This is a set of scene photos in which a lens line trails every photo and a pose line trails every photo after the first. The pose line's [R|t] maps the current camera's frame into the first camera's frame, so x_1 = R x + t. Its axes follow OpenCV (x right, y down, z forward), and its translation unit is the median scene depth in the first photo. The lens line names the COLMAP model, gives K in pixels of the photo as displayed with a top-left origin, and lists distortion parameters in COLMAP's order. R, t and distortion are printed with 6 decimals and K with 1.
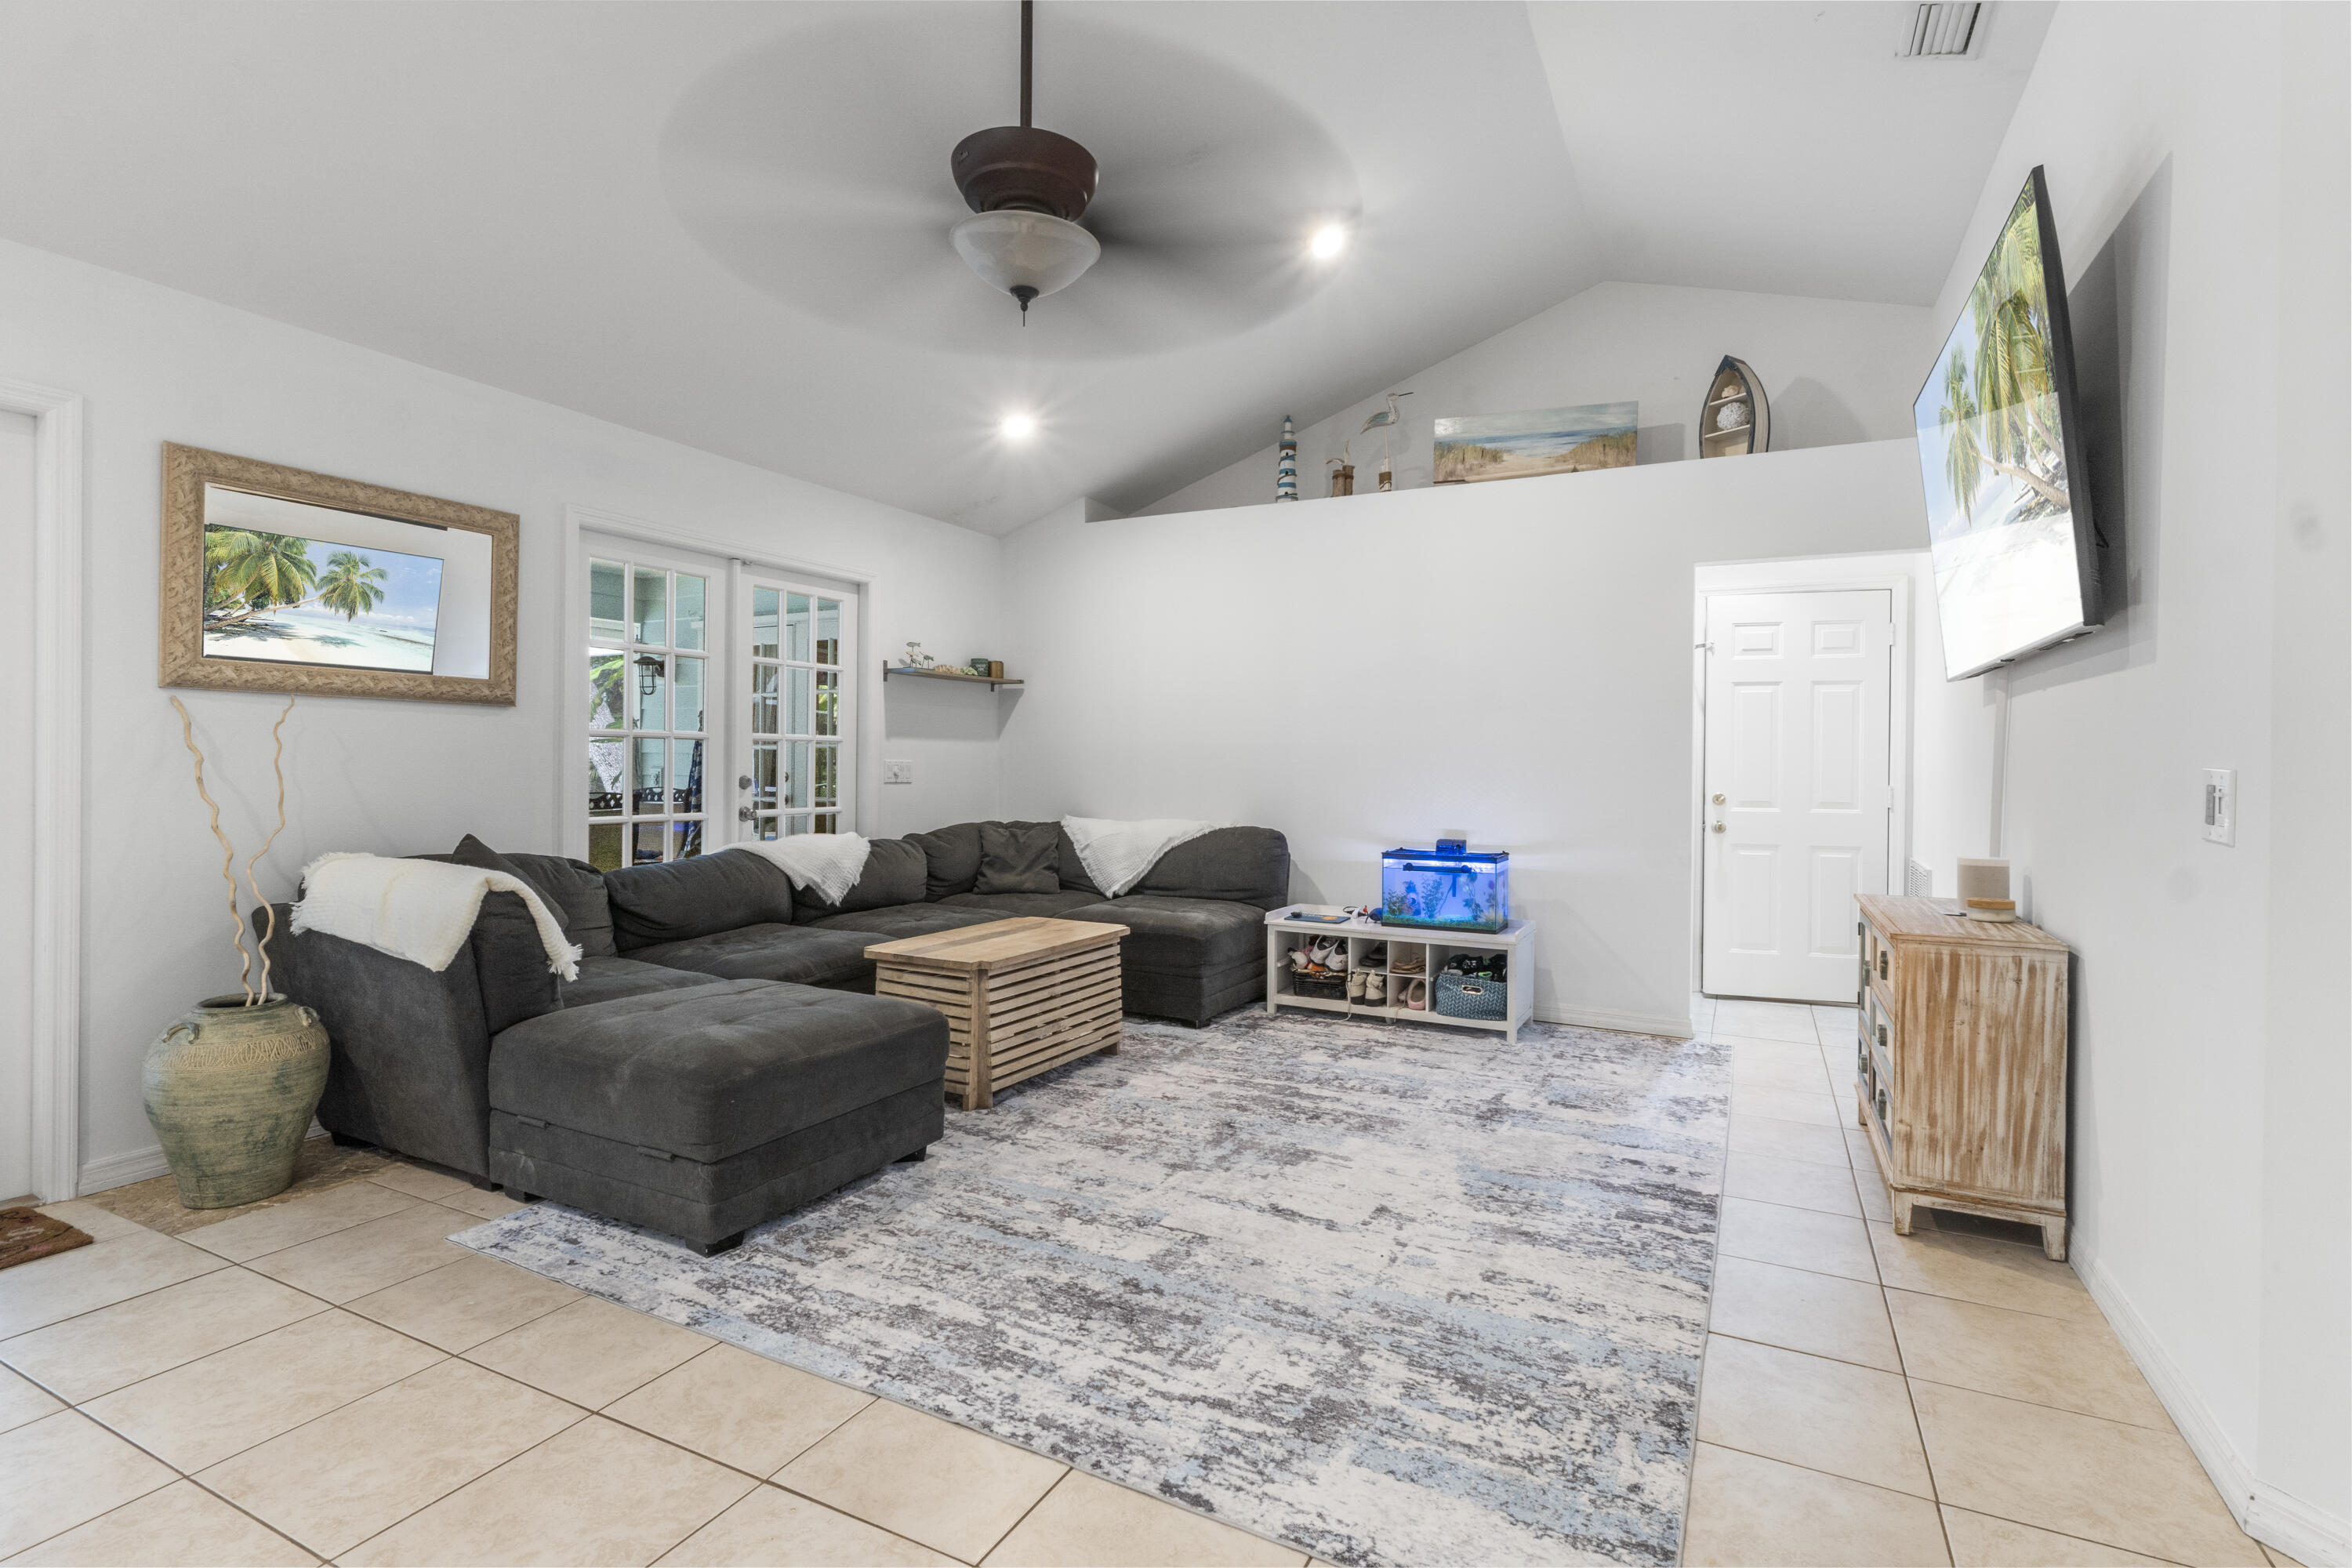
lens RADIAL K [[1126.6, 0, 1191.8], [0, 1126.6, 777.1], [0, 0, 1]] dist [0.000744, 0.000261]
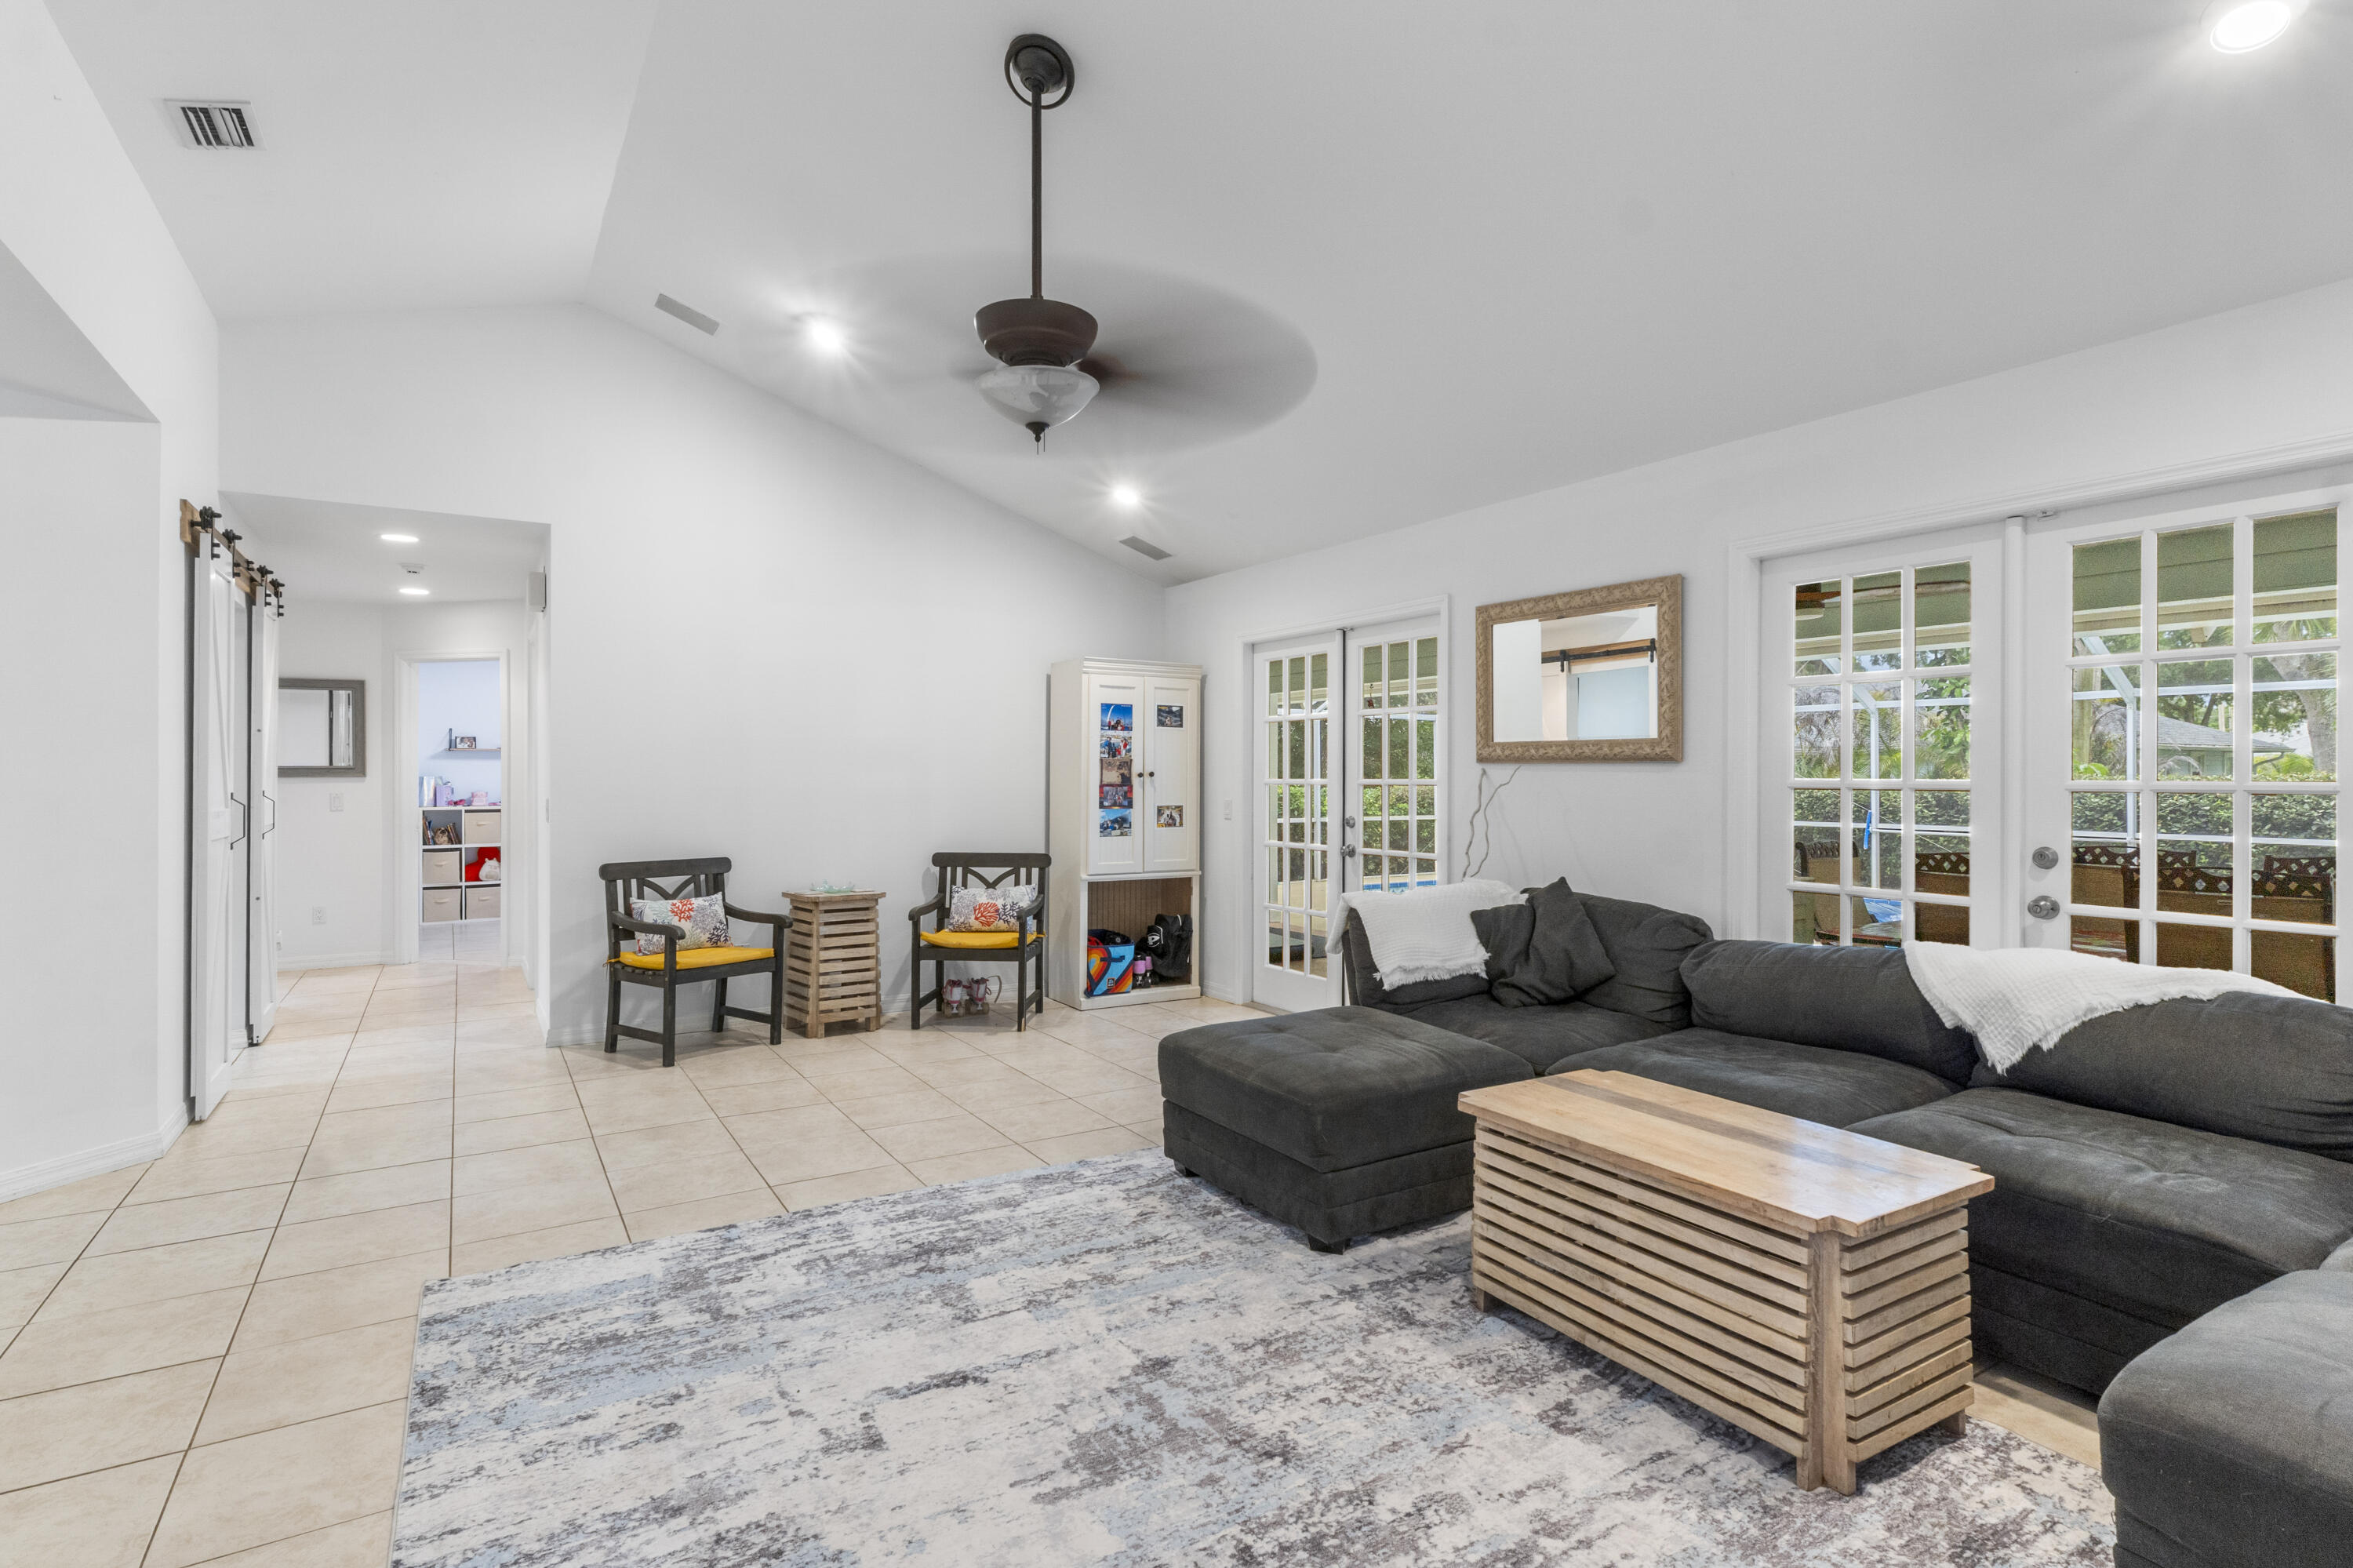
lens RADIAL K [[1127.1, 0, 1151.6], [0, 1127.1, 776.4], [0, 0, 1]] dist [0.000744, 0.000261]
pose [[-0.531890, -0.009682, -0.846758, 0.699855], [-0.016704, 0.999860, -0.000940, -0.055222], [0.846649, 0.013644, -0.531977, 1.534219]]
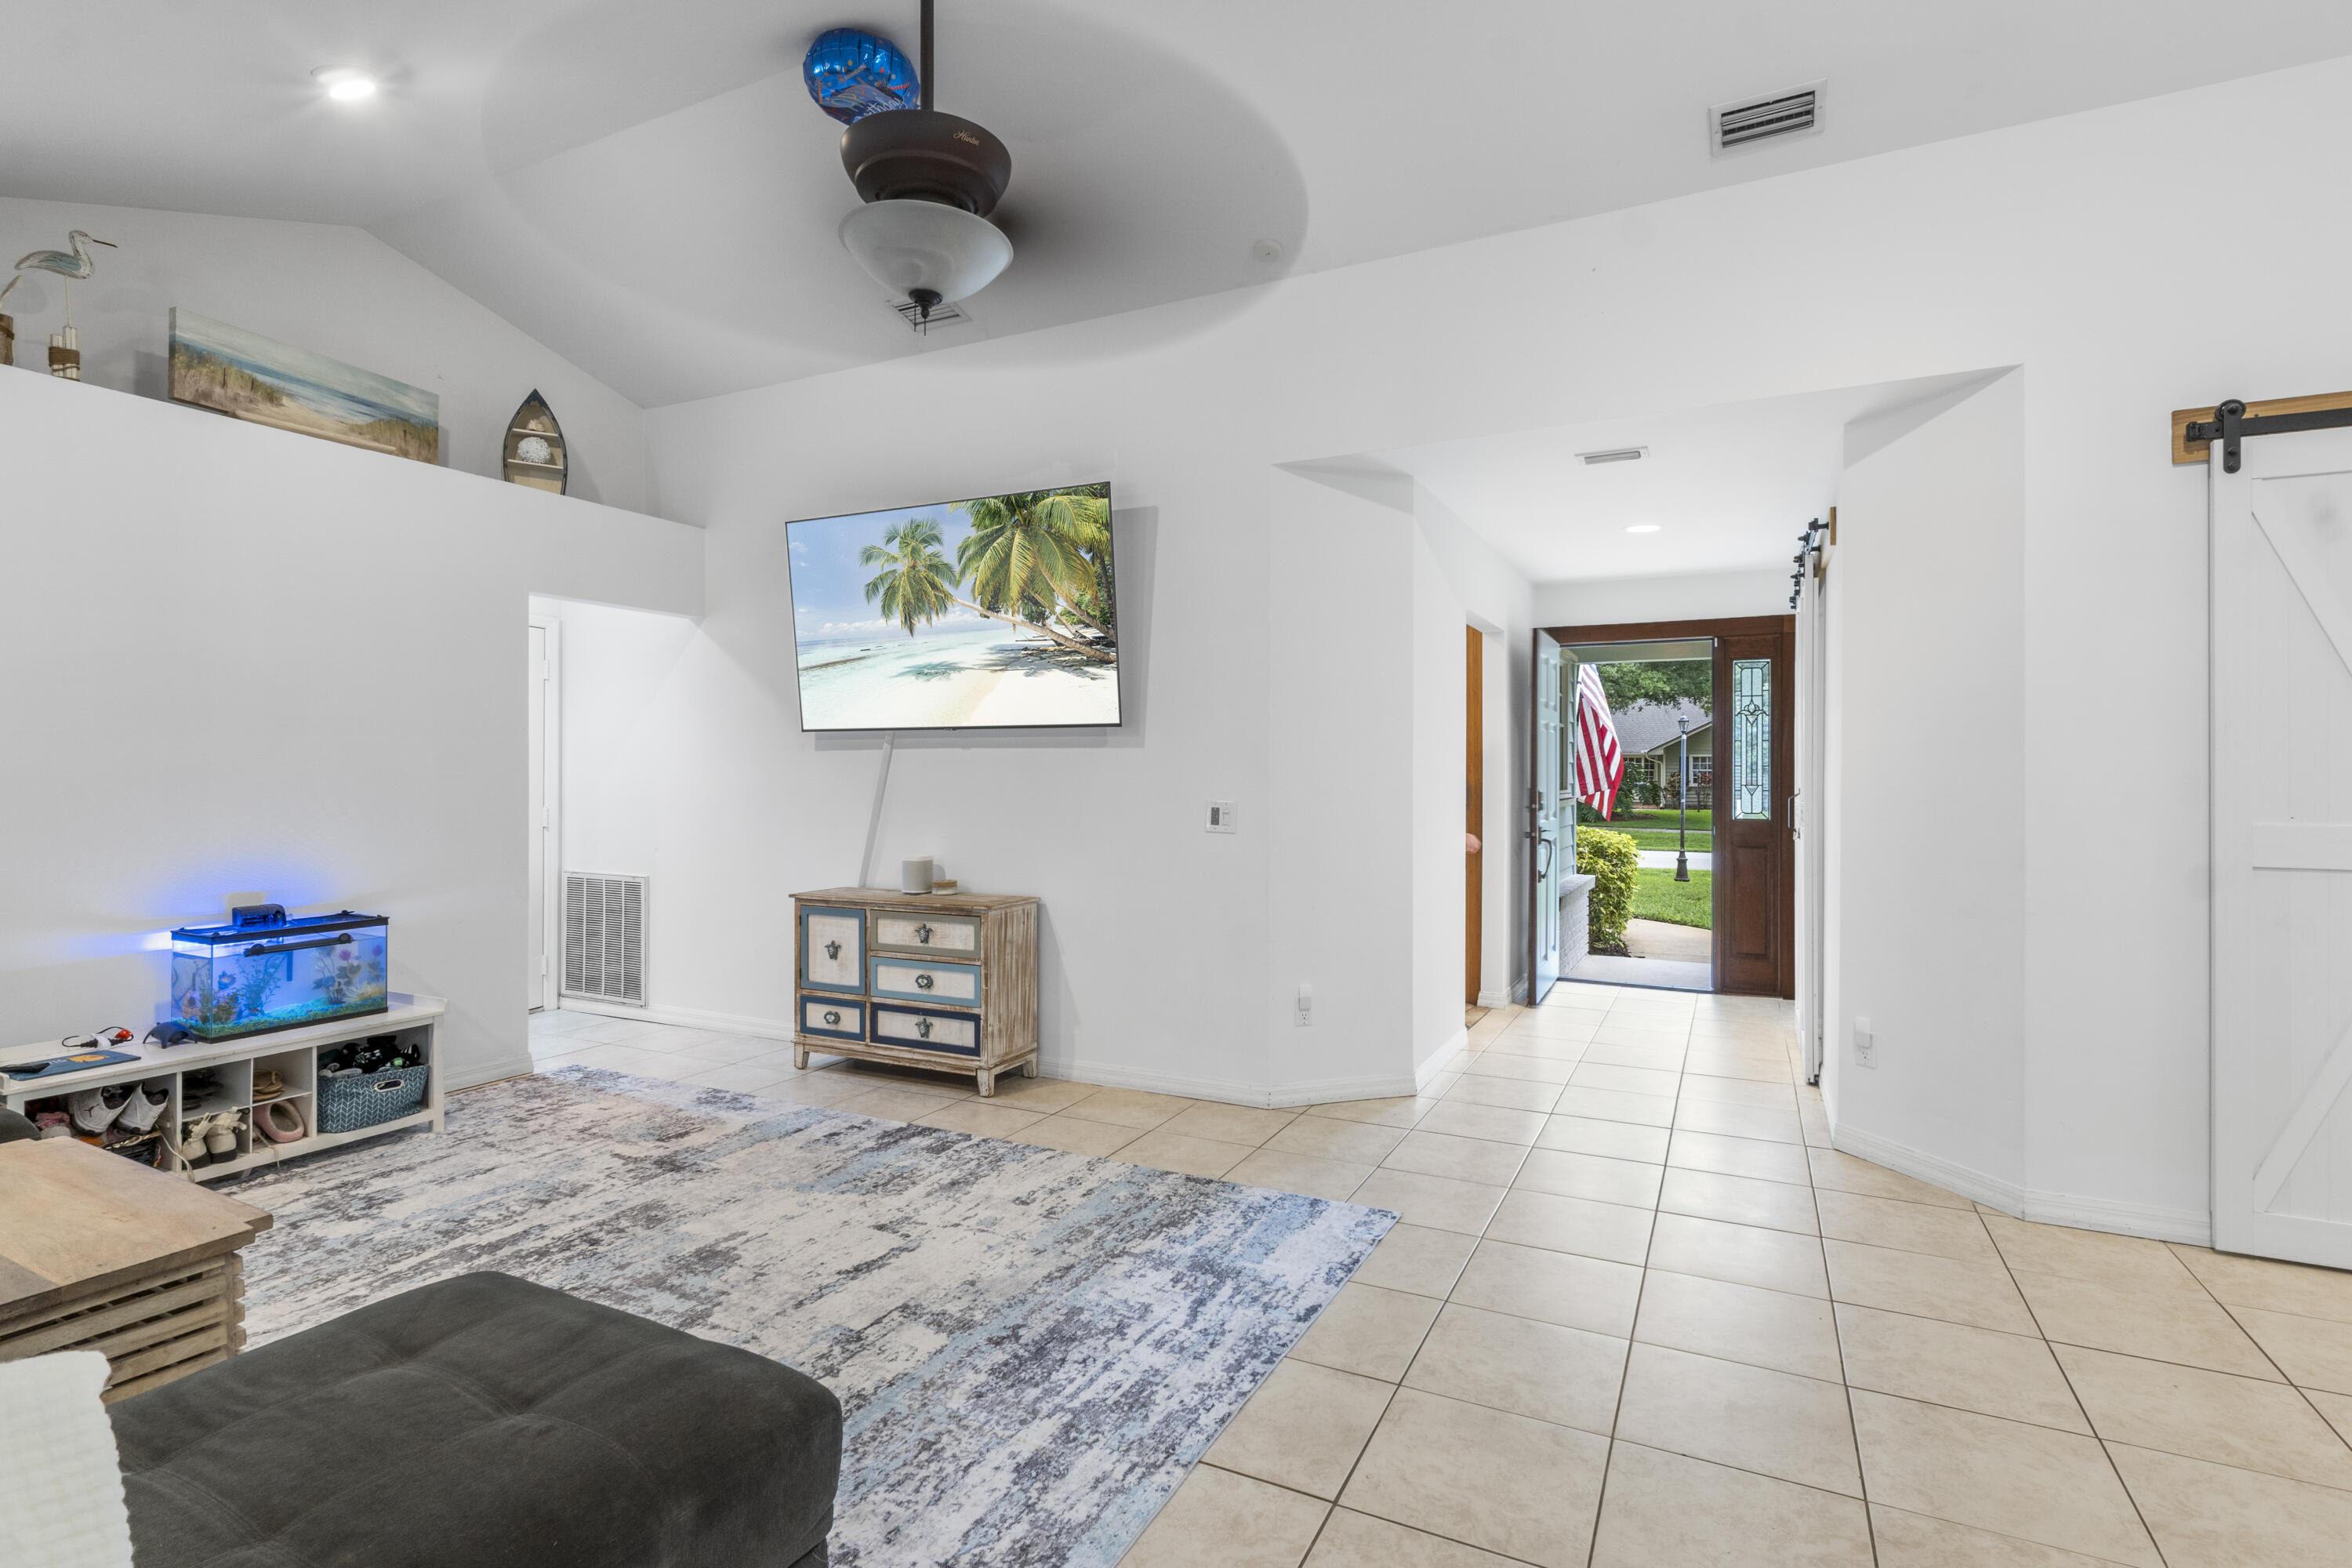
lens RADIAL K [[1126.6, 0, 1188.9], [0, 1126.6, 777.8], [0, 0, 1]] dist [0.000744, 0.000261]
pose [[-0.018545, -0.018050, 0.999665, -0.905152], [0.009483, 0.999789, 0.018228, -0.063538], [-0.999783, 0.009818, -0.018370, 0.716292]]
